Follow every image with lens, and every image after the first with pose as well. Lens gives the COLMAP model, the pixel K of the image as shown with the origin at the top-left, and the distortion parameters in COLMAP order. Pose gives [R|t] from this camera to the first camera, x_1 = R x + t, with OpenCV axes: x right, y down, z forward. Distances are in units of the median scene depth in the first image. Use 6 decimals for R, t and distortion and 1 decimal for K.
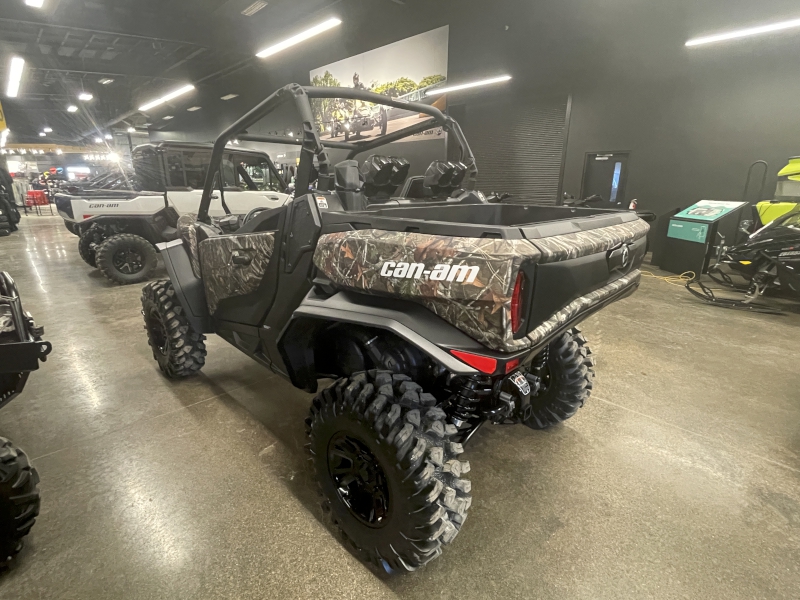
lens RADIAL K [[397.3, 0, 400.0], [0, 397.3, 300.0], [0, 0, 1]] dist [-0.003593, -0.000705]
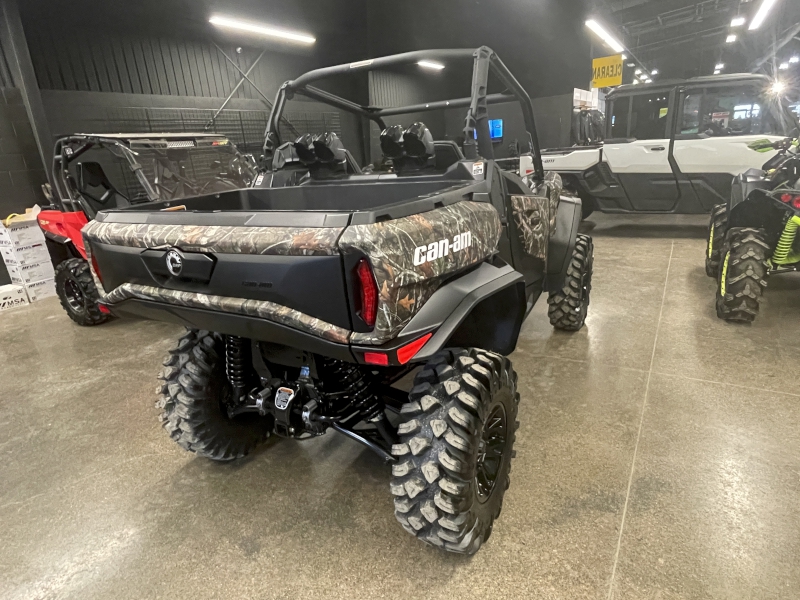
lens RADIAL K [[461.2, 0, 400.0], [0, 461.2, 300.0], [0, 0, 1]] dist [0.001995, -0.000129]
pose [[0.244325, 0.278582, -0.928815, 0.357685], [-0.197716, 0.952034, 0.233537, -0.078996], [0.949323, 0.126583, 0.287686, 0.263307]]
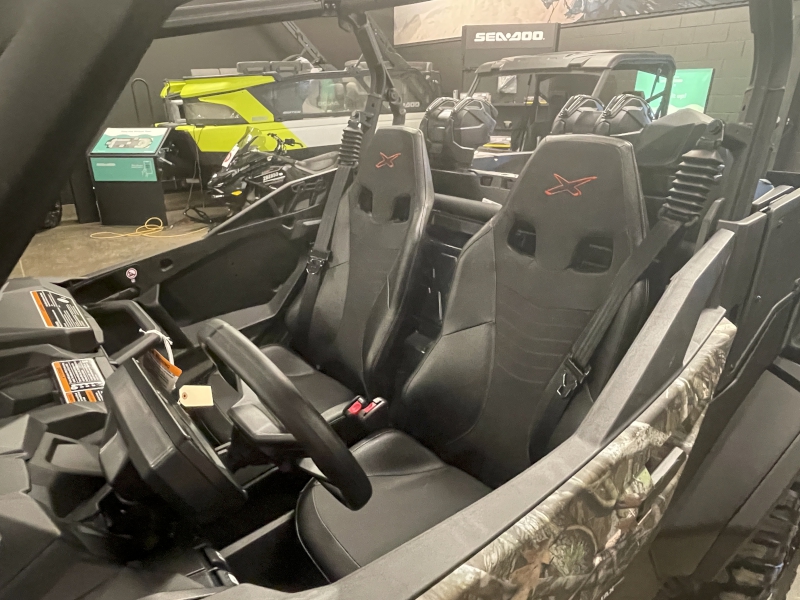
lens RADIAL K [[504.6, 0, 400.0], [0, 504.6, 300.0], [0, 0, 1]] dist [-0.001499, -0.001967]
pose [[0.114016, -0.375982, 0.919586, -0.222428], [0.285147, 0.899061, 0.332236, -0.120326], [-0.951678, 0.224337, 0.209717, 0.338954]]
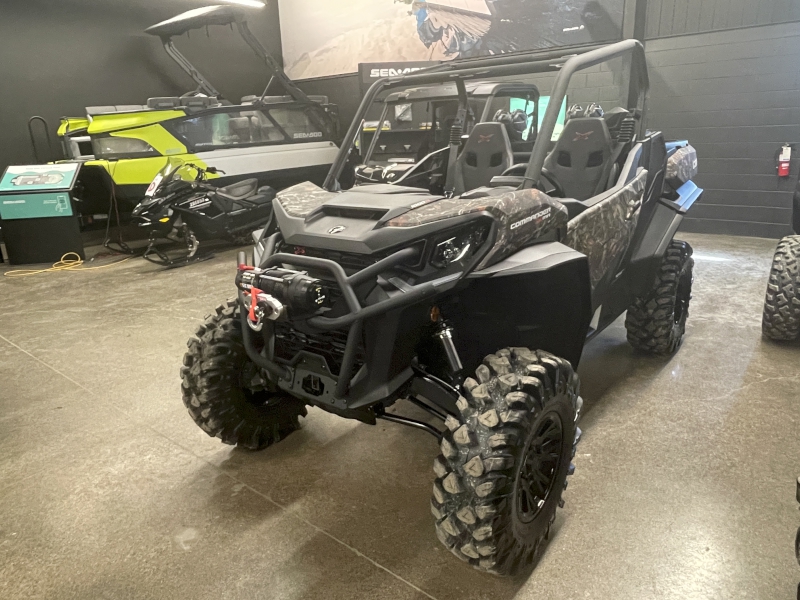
lens RADIAL K [[546.5, 0, 400.0], [0, 546.5, 300.0], [0, 0, 1]] dist [0.003586, -0.002004]
pose [[-0.115951, -0.294044, 0.948733, -0.415424], [0.314365, 0.895208, 0.315875, -0.125955], [-0.942194, 0.334875, -0.011363, 0.416554]]
